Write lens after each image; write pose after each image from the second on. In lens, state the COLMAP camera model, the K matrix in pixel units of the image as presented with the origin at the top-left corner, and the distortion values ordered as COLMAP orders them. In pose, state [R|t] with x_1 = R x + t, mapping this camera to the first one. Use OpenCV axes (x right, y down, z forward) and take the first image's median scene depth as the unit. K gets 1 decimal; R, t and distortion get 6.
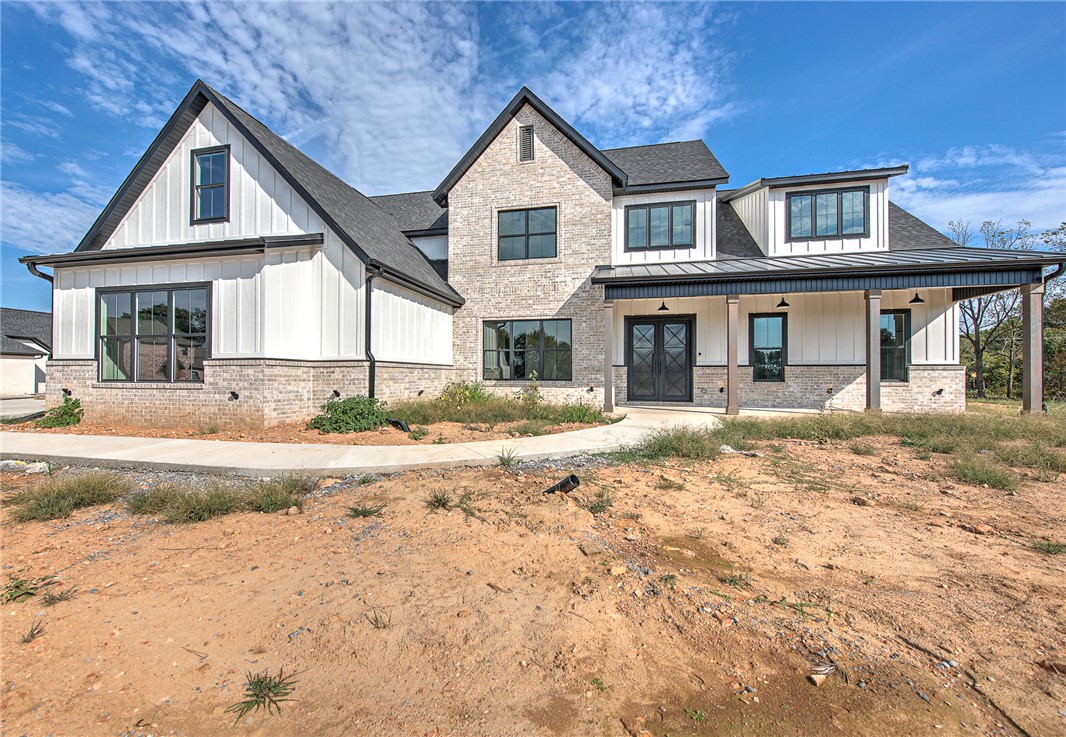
lens RADIAL K [[425.3, 0, 528.0], [0, 425.3, 372.4], [0, 0, 1]] dist [-0.001534, -0.000438]
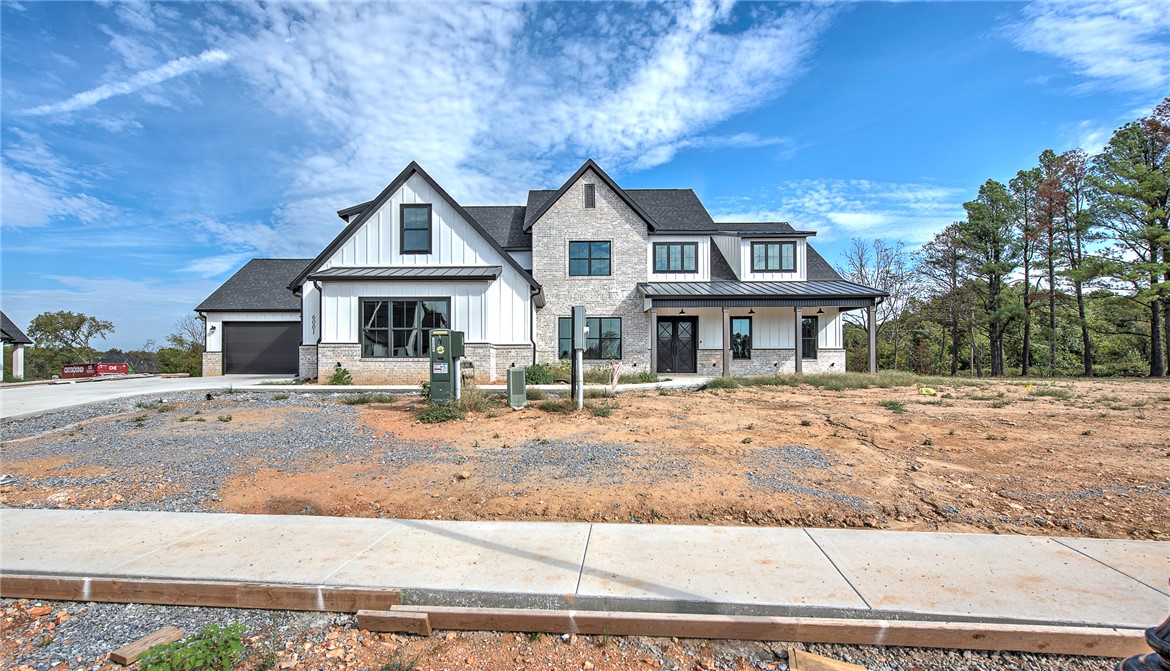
lens RADIAL K [[462.2, 0, 562.5], [0, 462.2, 358.5], [0, 0, 1]] dist [0.000645, 0.000062]
pose [[0.978313, -0.001956, 0.207122, -0.438274], [0.002855, 0.999988, -0.004042, 0.022960], [-0.207112, 0.004545, 0.978307, -0.543234]]
